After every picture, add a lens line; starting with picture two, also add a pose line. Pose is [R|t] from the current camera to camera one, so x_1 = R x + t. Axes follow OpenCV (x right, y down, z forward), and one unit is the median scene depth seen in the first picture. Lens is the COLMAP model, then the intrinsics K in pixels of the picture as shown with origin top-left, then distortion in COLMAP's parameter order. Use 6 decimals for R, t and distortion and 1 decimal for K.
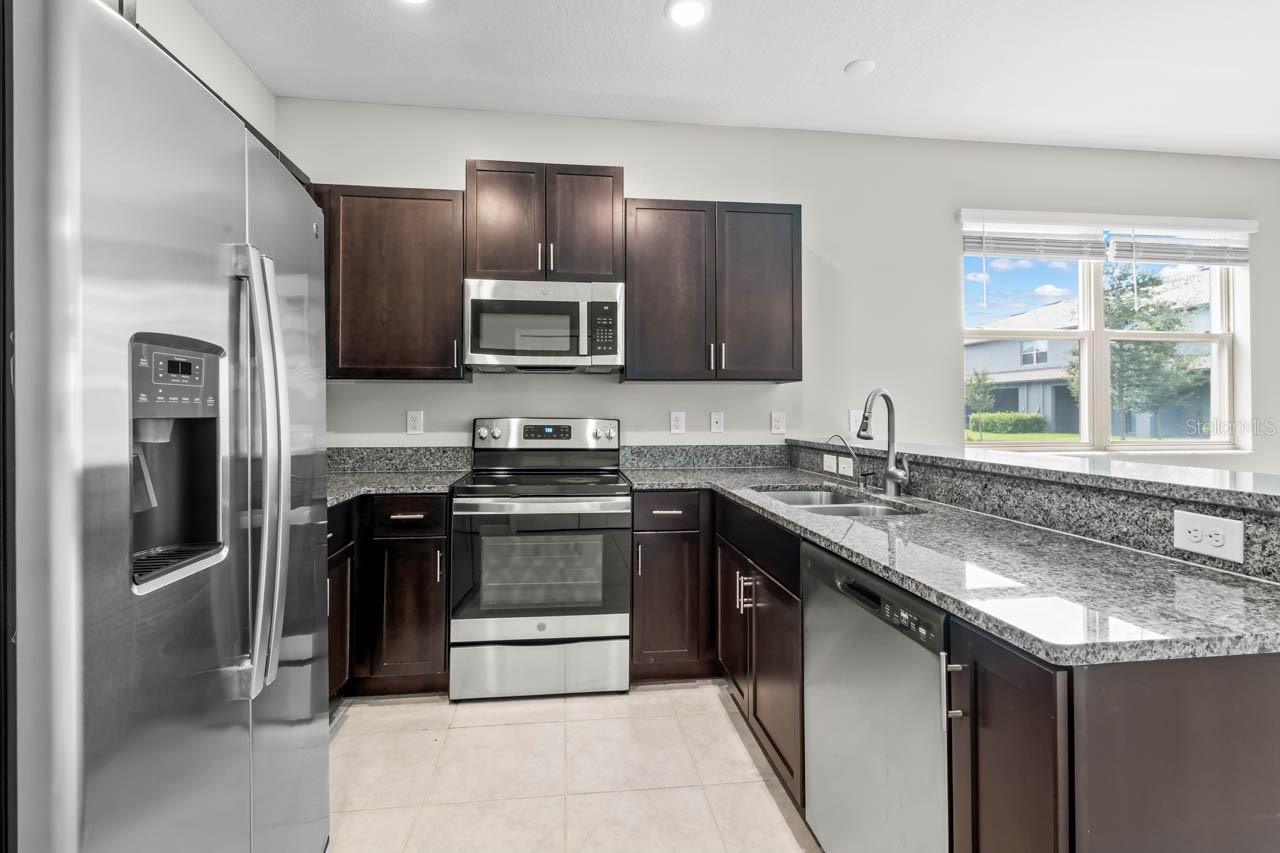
lens RADIAL K [[582.3, 0, 619.1], [0, 582.3, 408.2], [0, 0, 1]] dist [0.001953, -0.002141]
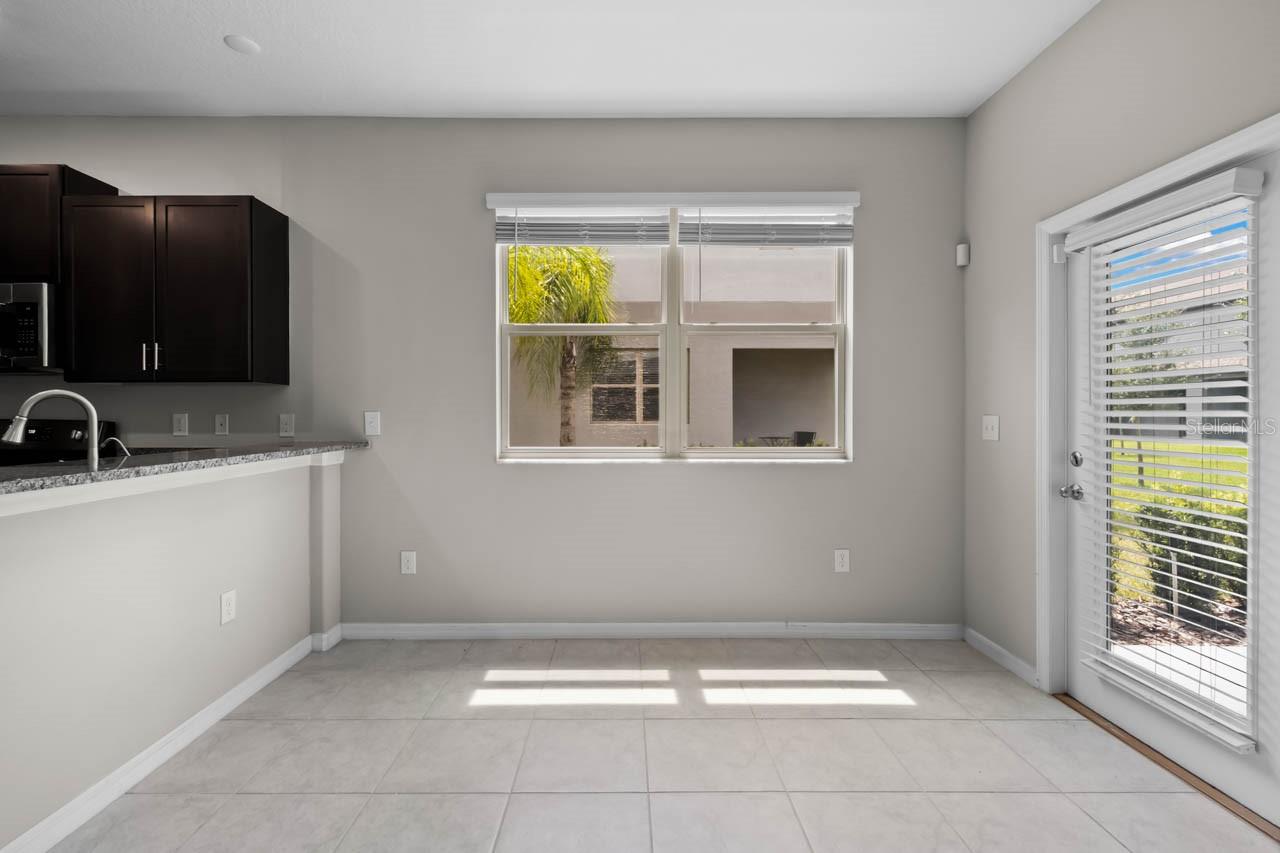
lens RADIAL K [[582.3, 0, 614.8], [0, 582.3, 412.8], [0, 0, 1]] dist [0.001953, -0.002141]
pose [[0.993432, 0.001818, -0.114412, 1.118662], [-0.001072, 0.999978, 0.006580, -0.003246], [0.114421, -0.006414, 0.993412, 0.135652]]
